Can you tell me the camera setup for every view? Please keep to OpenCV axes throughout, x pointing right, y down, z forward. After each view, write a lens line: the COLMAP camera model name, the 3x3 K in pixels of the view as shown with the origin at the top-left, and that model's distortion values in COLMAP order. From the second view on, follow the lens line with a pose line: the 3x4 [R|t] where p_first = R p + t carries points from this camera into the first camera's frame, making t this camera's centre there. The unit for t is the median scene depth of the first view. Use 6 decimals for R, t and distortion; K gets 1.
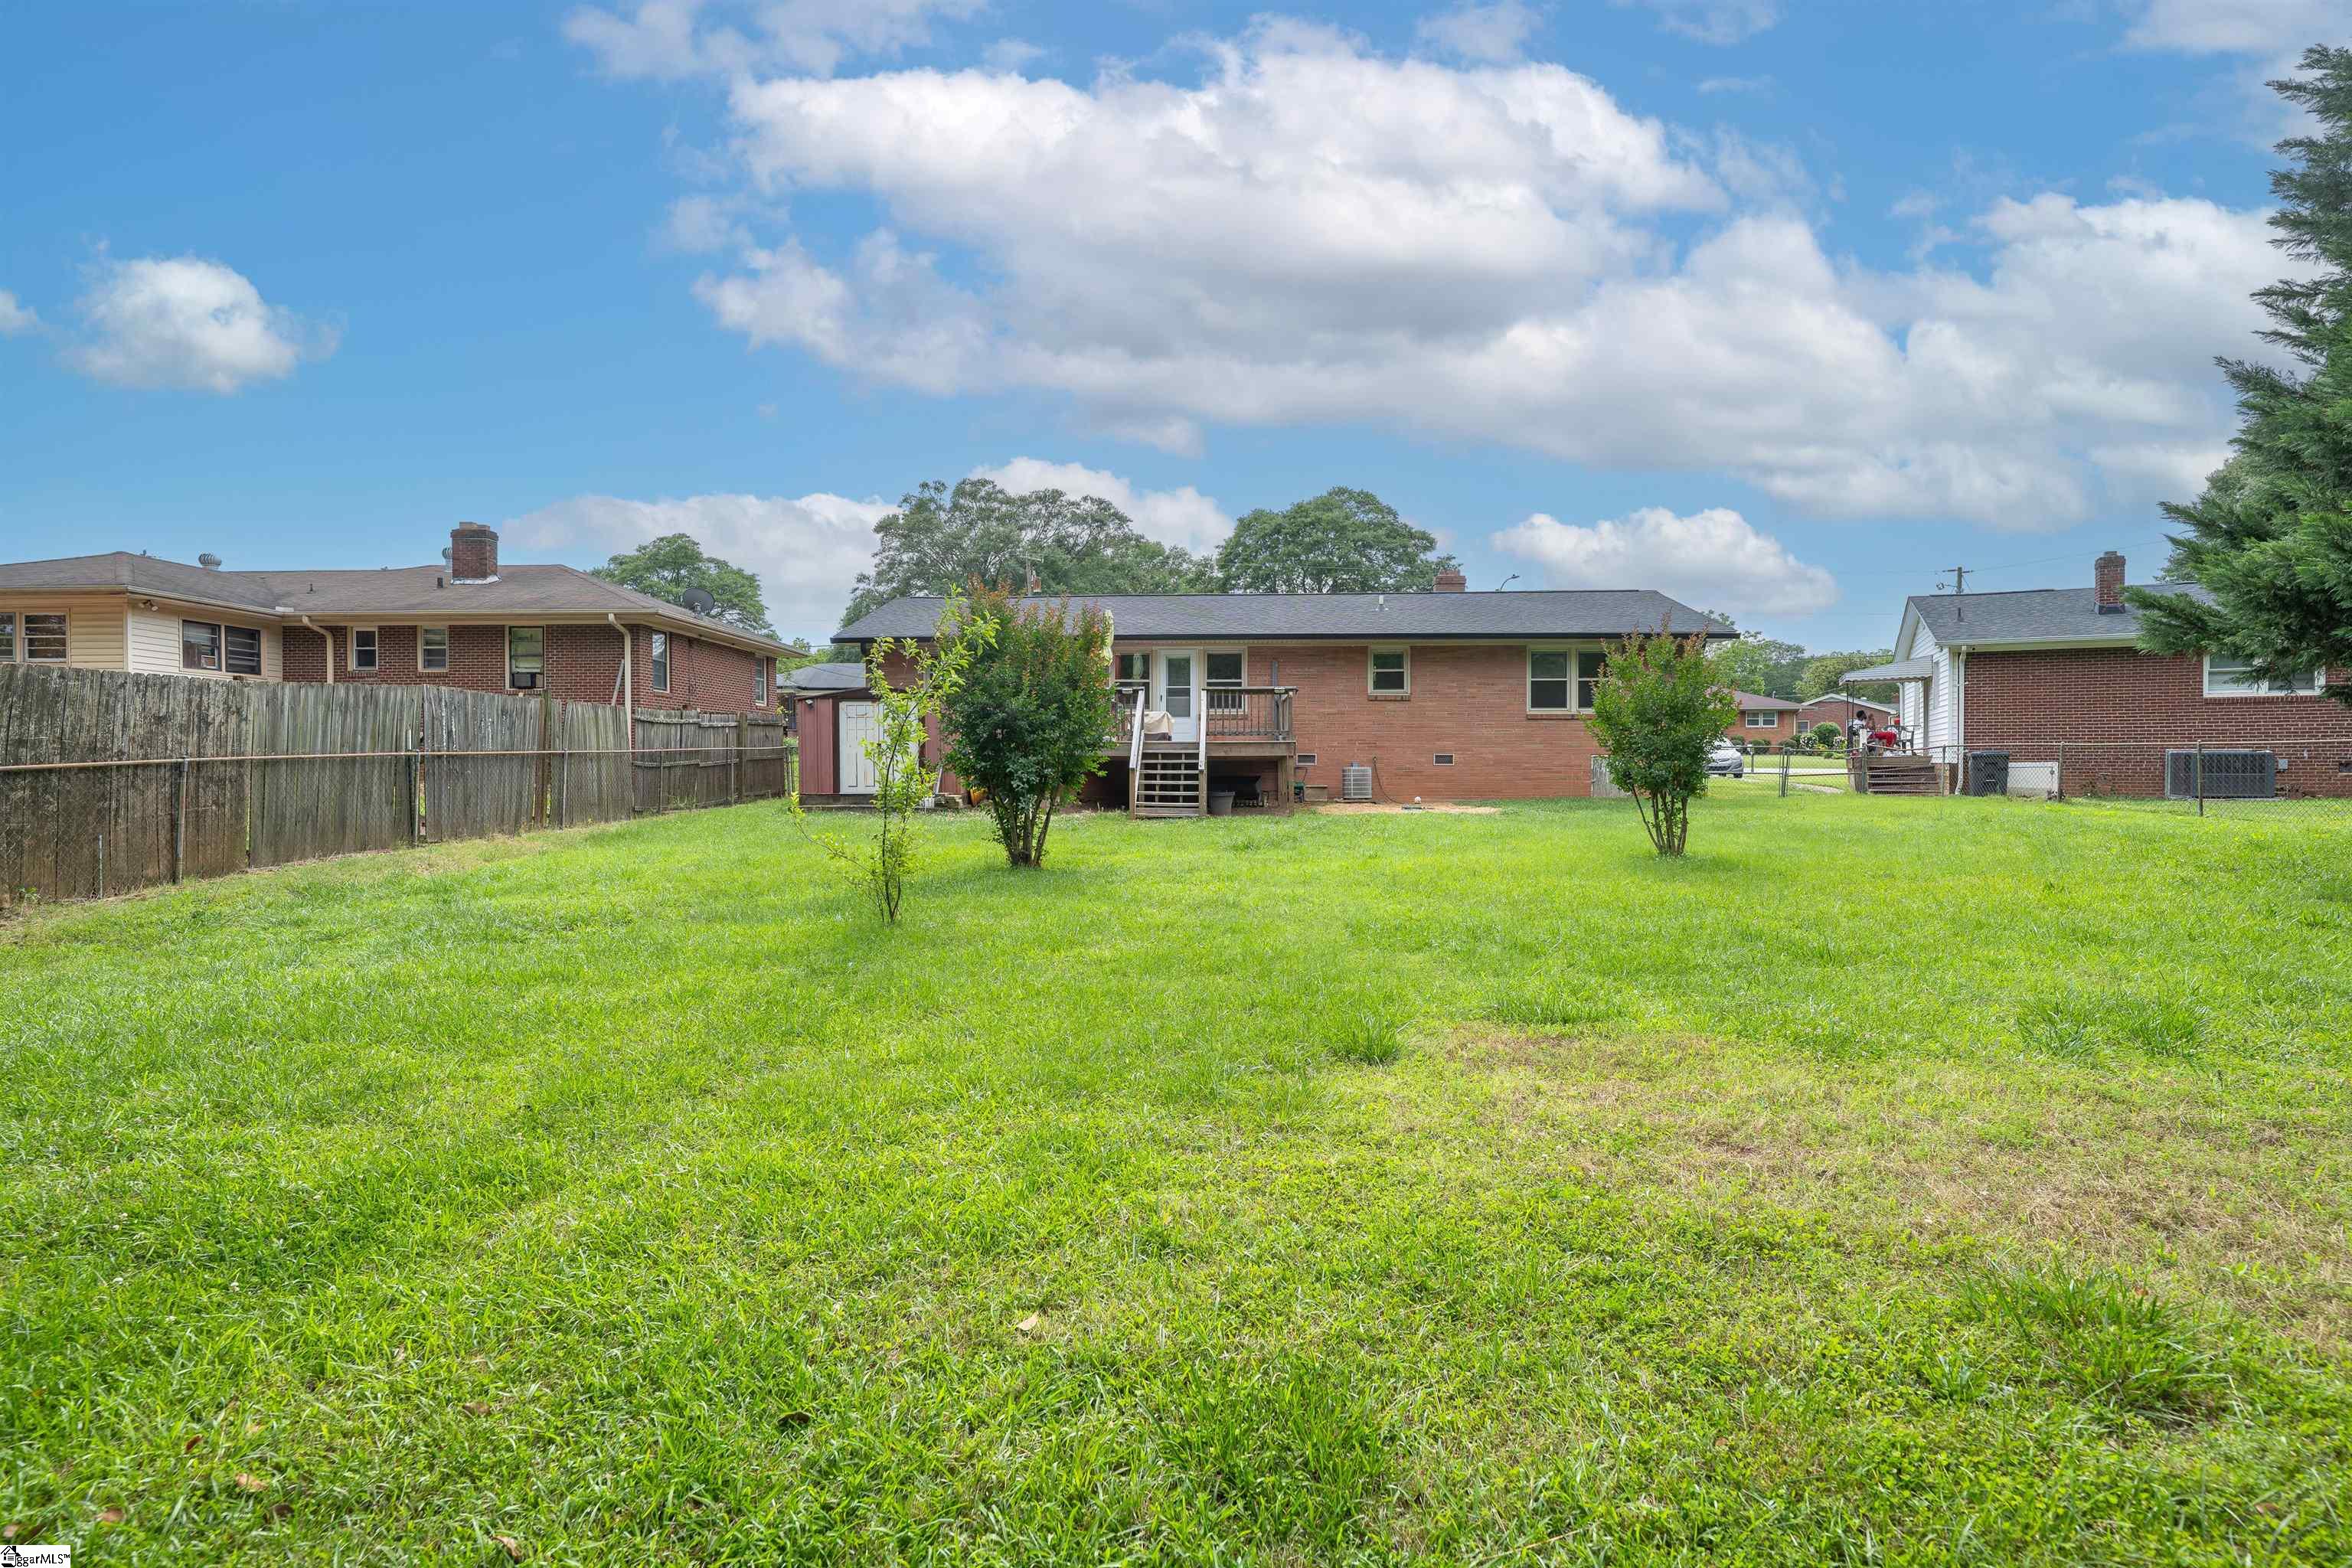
lens RADIAL K [[1132.8, 0, 1175.7], [0, 1132.8, 781.4], [0, 0, 1]] dist [0.002736, -0.001009]
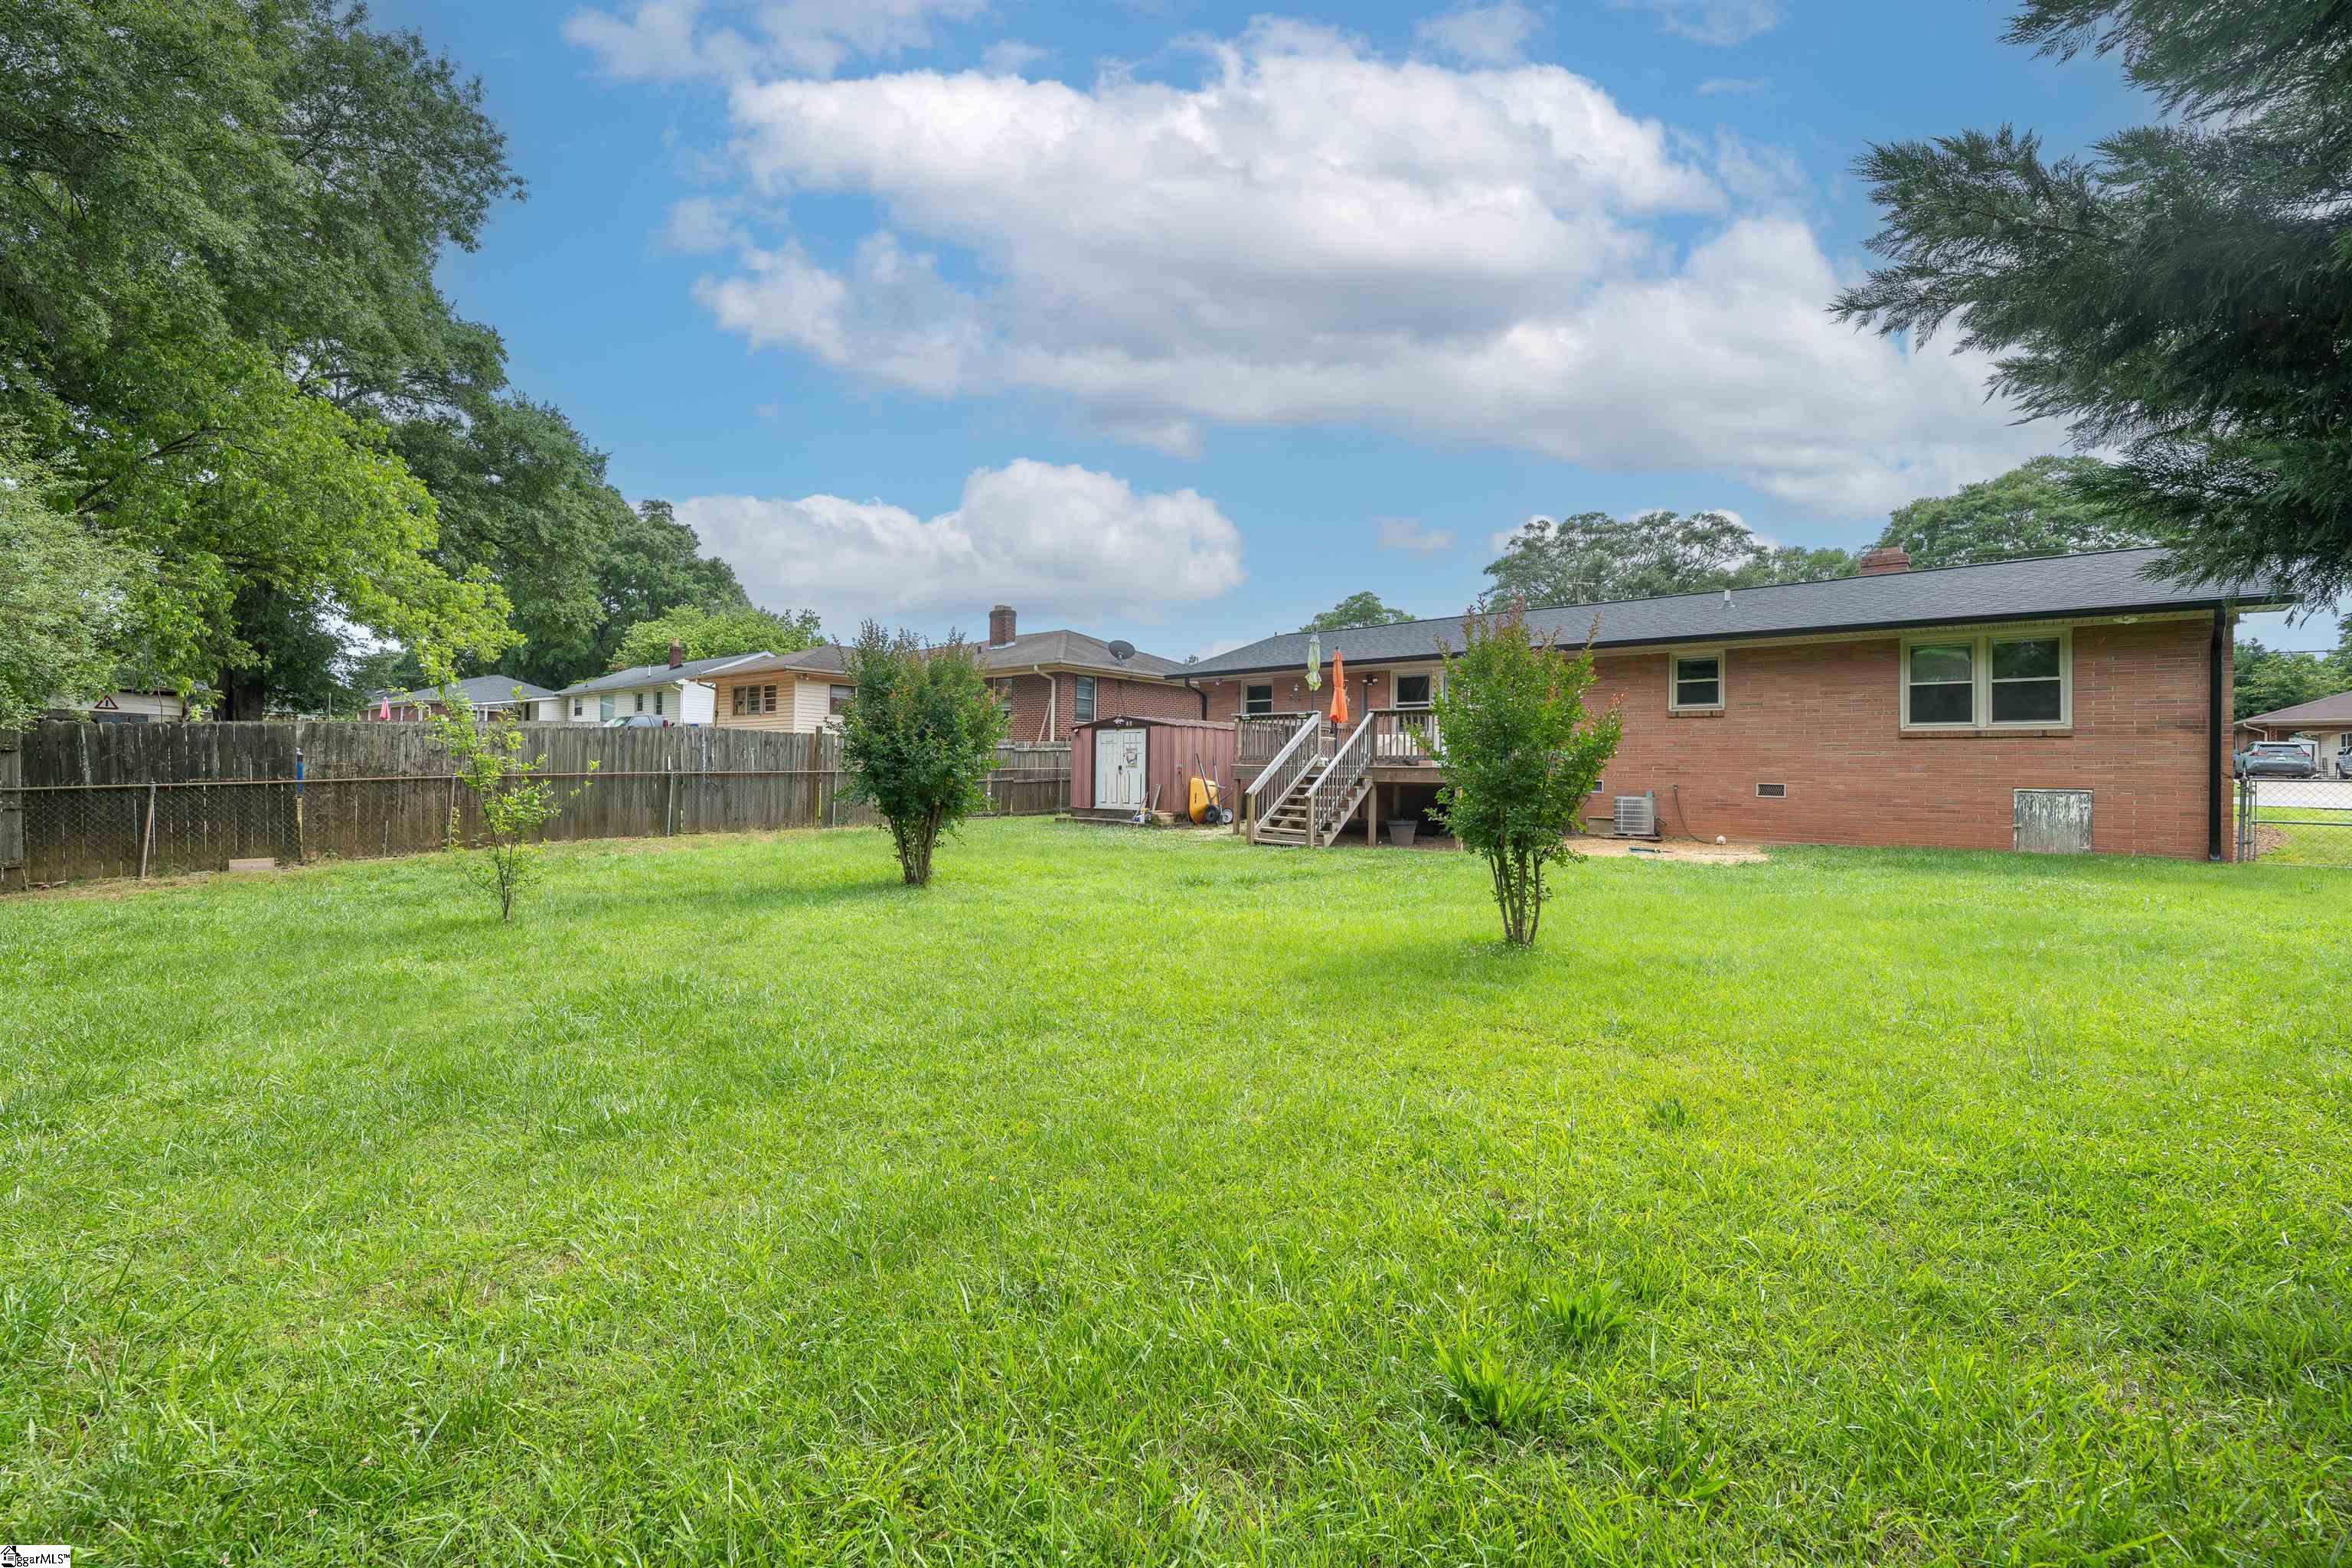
lens RADIAL K [[972.2, 0, 1174.7], [0, 972.2, 770.3], [0, 0, 1]] dist [0.000604, -0.001021]
pose [[0.789637, 0.010032, -0.613492, 0.324858], [-0.024396, 0.999589, -0.015055, -0.012906], [0.613089, 0.026854, 0.789557, 0.209970]]
